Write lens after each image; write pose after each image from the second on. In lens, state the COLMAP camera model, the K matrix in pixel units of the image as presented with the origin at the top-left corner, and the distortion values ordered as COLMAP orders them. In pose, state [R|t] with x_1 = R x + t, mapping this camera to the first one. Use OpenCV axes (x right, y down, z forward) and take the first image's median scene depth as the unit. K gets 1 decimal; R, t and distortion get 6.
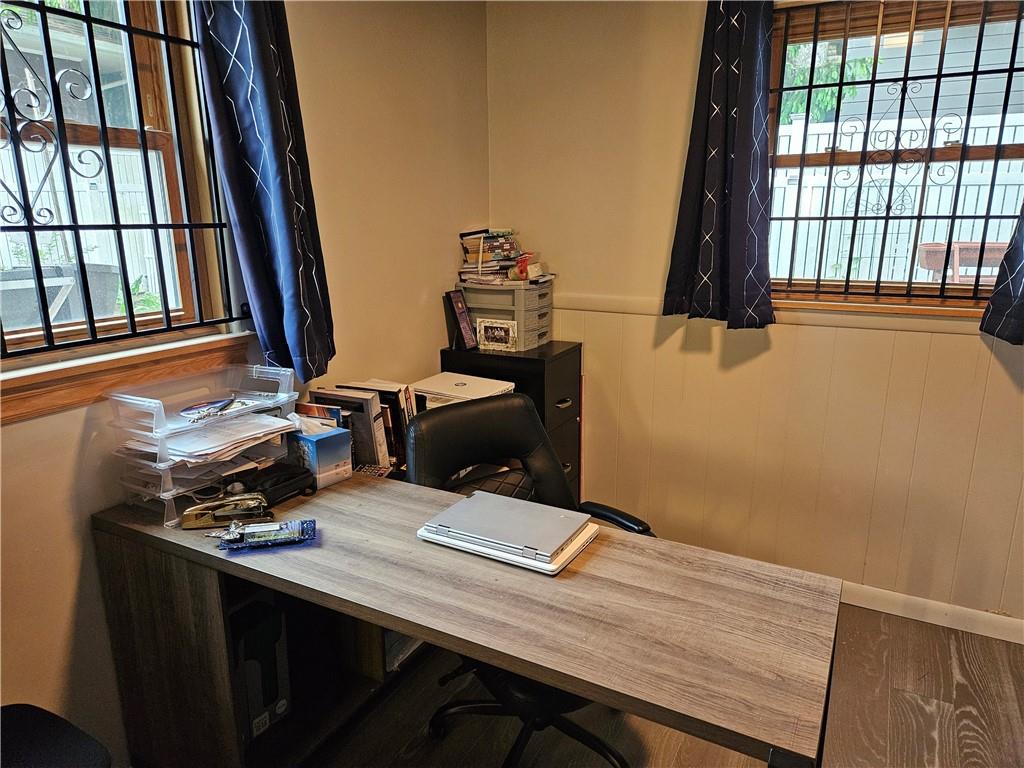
lens RADIAL K [[685.1, 0, 511.6], [0, 685.1, 381.0], [0, 0, 1]] dist [0.065115, -0.056117]
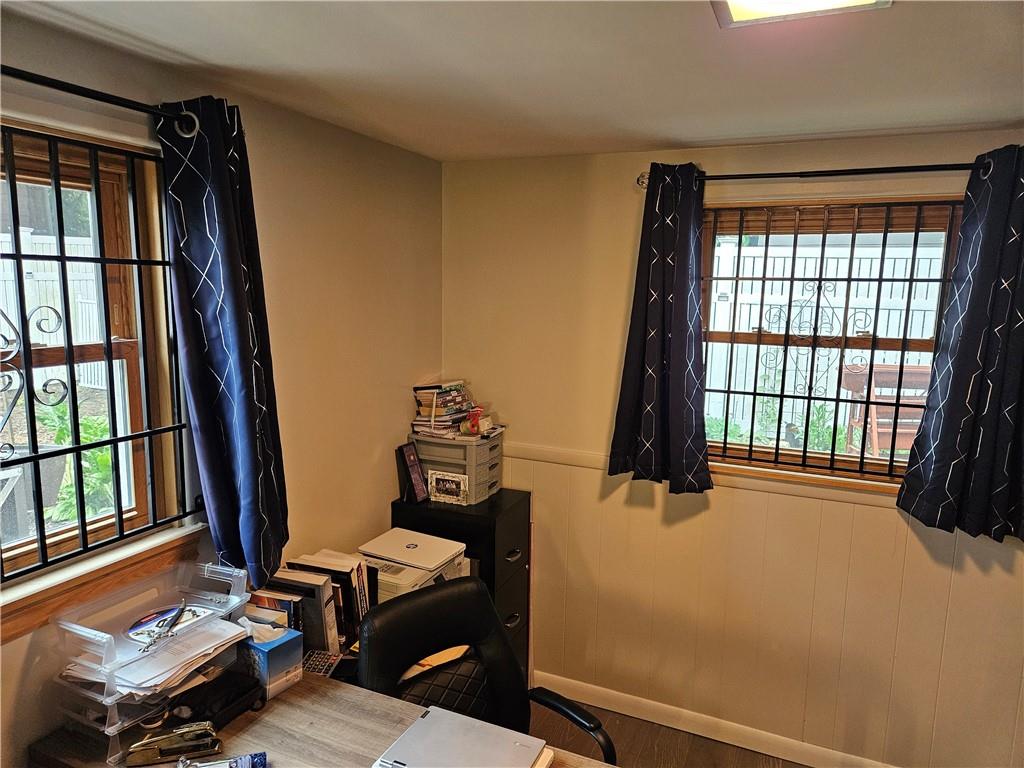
lens RADIAL K [[685.1, 0, 511.4], [0, 685.1, 389.1], [0, 0, 1]] dist [0.065115, -0.056117]
pose [[0.996703, 0.012293, 0.080205, -0.016365], [-0.004378, 0.995165, -0.098124, -0.163447], [-0.081023, 0.097450, 0.991937, -0.047742]]
